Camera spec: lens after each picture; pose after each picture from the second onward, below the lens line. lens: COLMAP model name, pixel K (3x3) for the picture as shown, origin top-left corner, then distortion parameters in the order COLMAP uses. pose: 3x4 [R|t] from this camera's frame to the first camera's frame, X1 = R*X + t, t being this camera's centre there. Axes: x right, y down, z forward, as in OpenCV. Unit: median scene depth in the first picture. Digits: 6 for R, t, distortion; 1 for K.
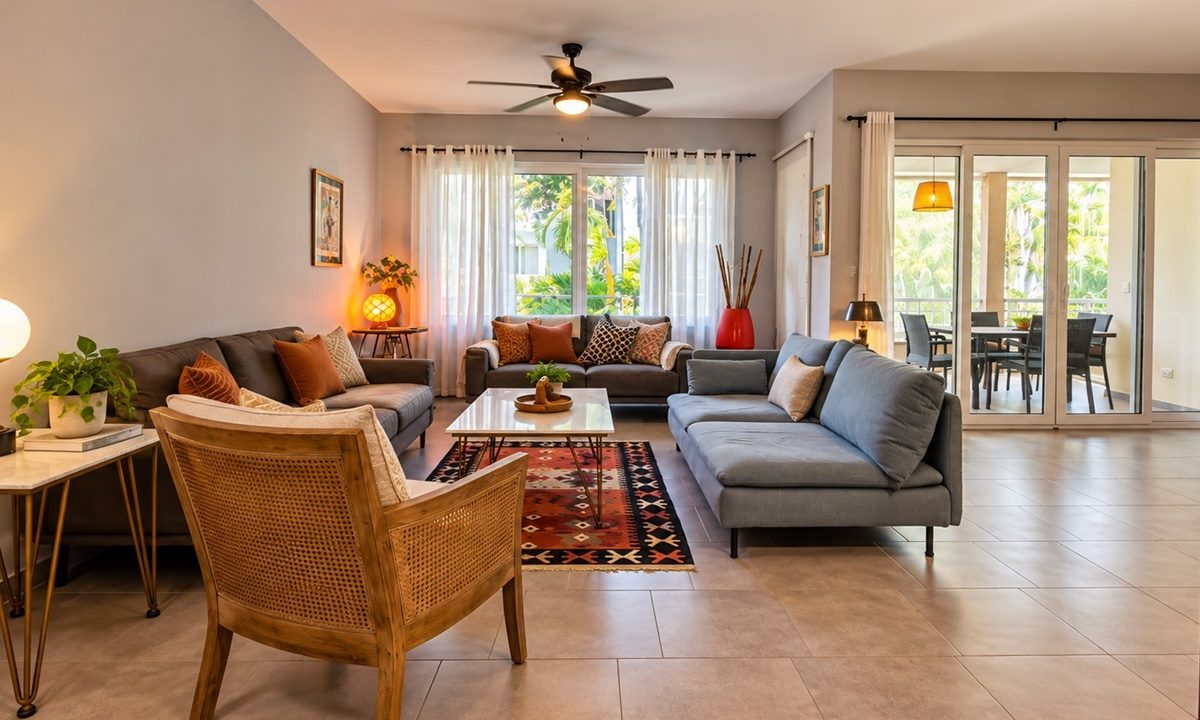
lens RADIAL K [[593.4, 0, 600.9], [0, 593.4, 294.0], [0, 0, 1]] dist [0.002936, 0.000518]
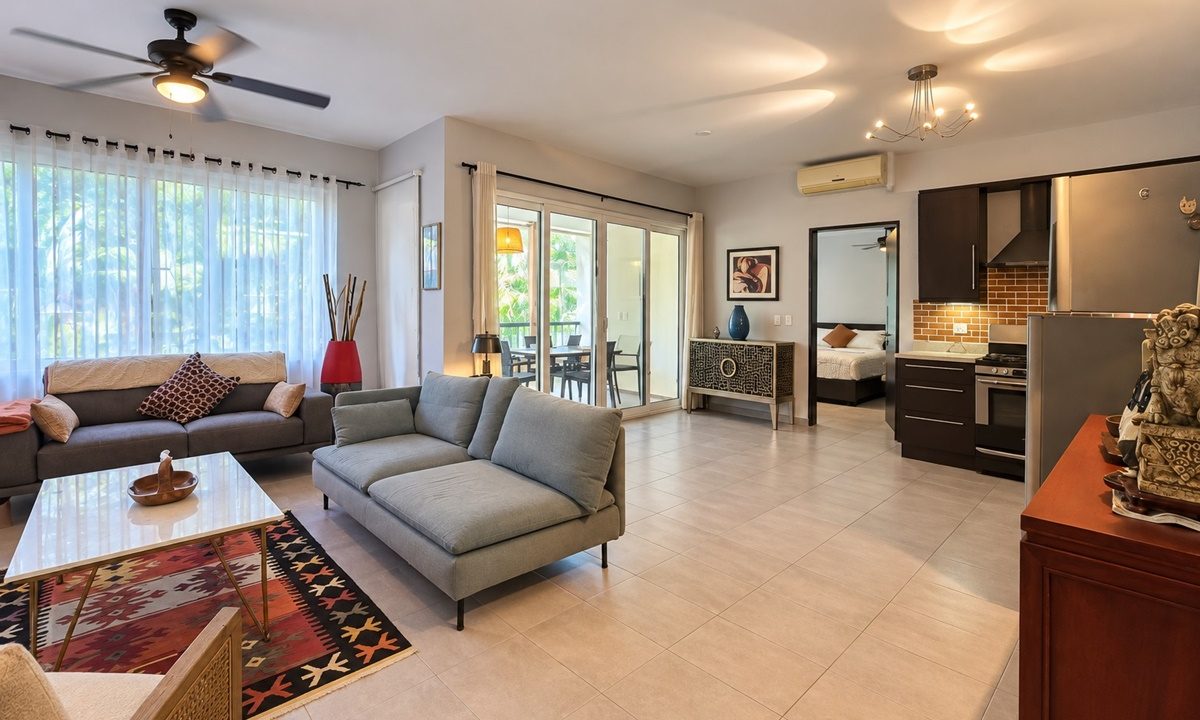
lens RADIAL K [[562.9, 0, 567.9], [0, 562.9, 311.8], [0, 0, 1]] dist [-0.001185, -0.000133]
pose [[0.772395, 0.010843, 0.635050, -0.130089], [-0.011220, 0.999931, -0.003427, -0.035767], [-0.635044, -0.004478, 0.772463, 0.114370]]
